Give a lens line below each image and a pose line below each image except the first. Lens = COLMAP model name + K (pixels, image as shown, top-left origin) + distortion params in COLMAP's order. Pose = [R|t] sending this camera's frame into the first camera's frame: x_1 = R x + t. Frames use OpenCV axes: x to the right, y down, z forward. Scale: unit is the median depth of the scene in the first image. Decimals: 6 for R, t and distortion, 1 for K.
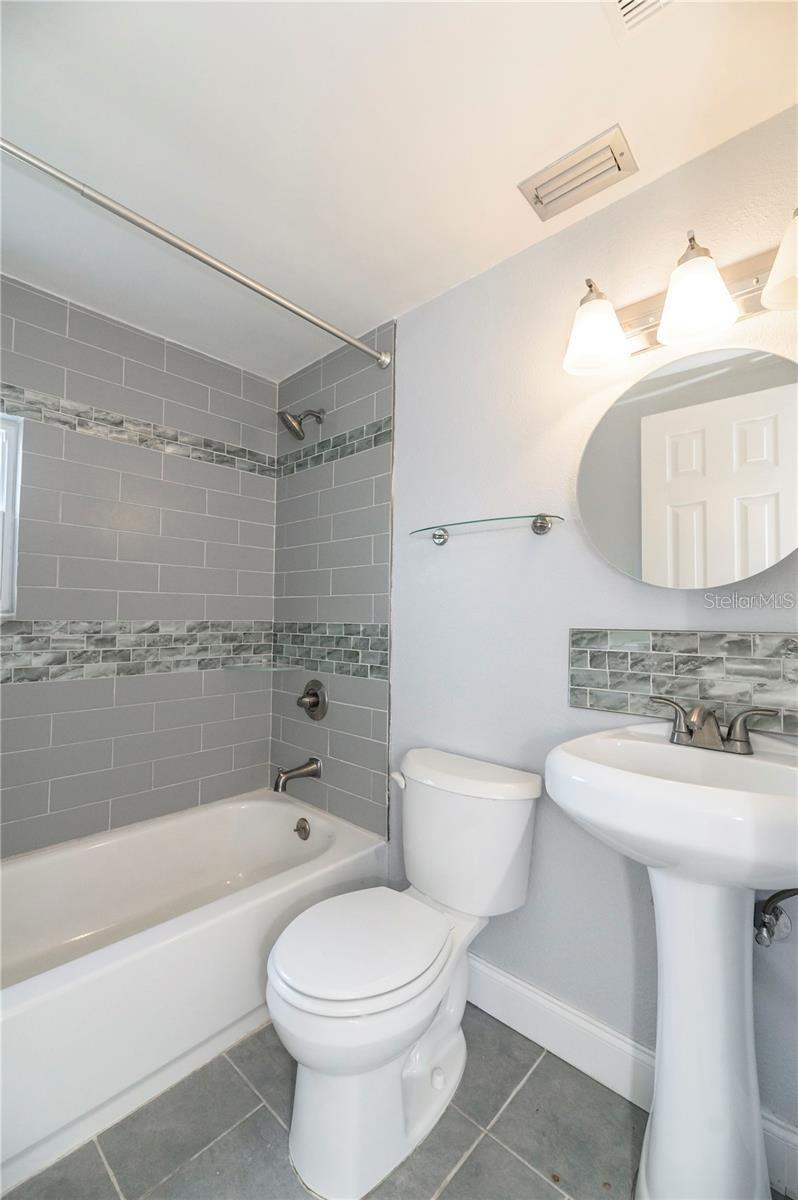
lens RADIAL K [[489.0, 0, 396.3], [0, 489.0, 600.6], [0, 0, 1]] dist [-0.004366, -0.003509]
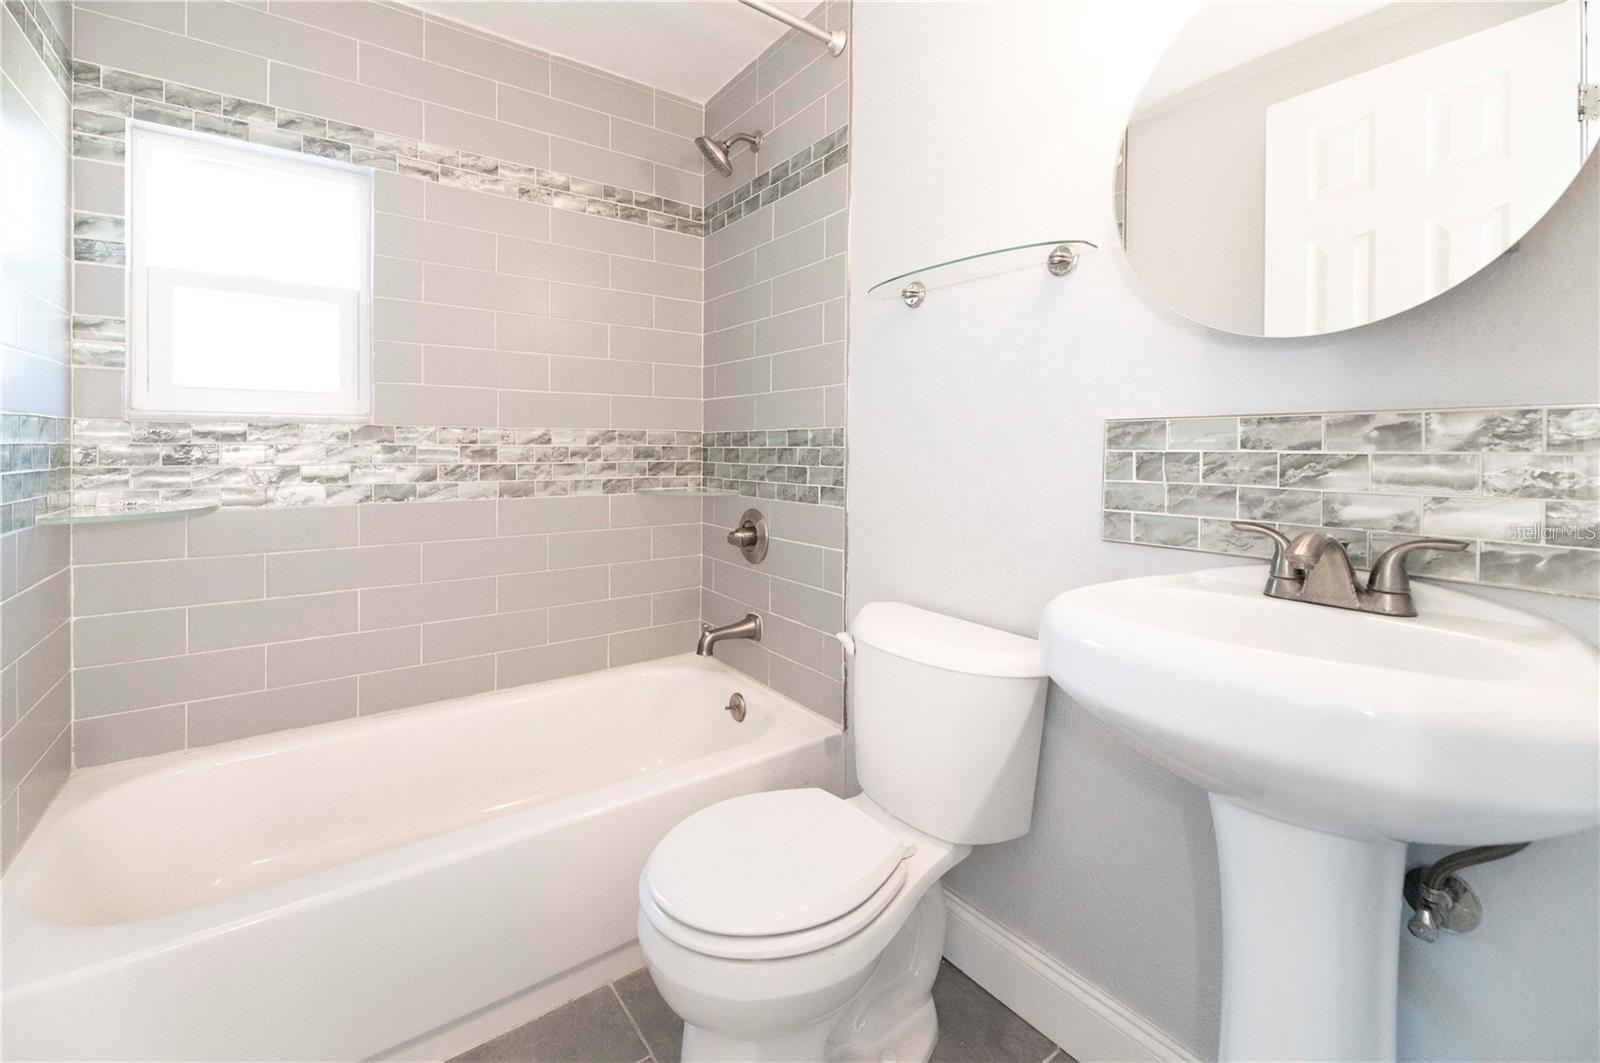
lens RADIAL K [[652.0, 0, 789.9], [0, 652.0, 454.7], [0, 0, 1]] dist [-0.004366, -0.003509]
pose [[0.982289, -0.003553, -0.187336, 0.090500], [0.012168, 0.998919, 0.044854, 0.048945], [0.186974, -0.046339, 0.981271, 0.072417]]
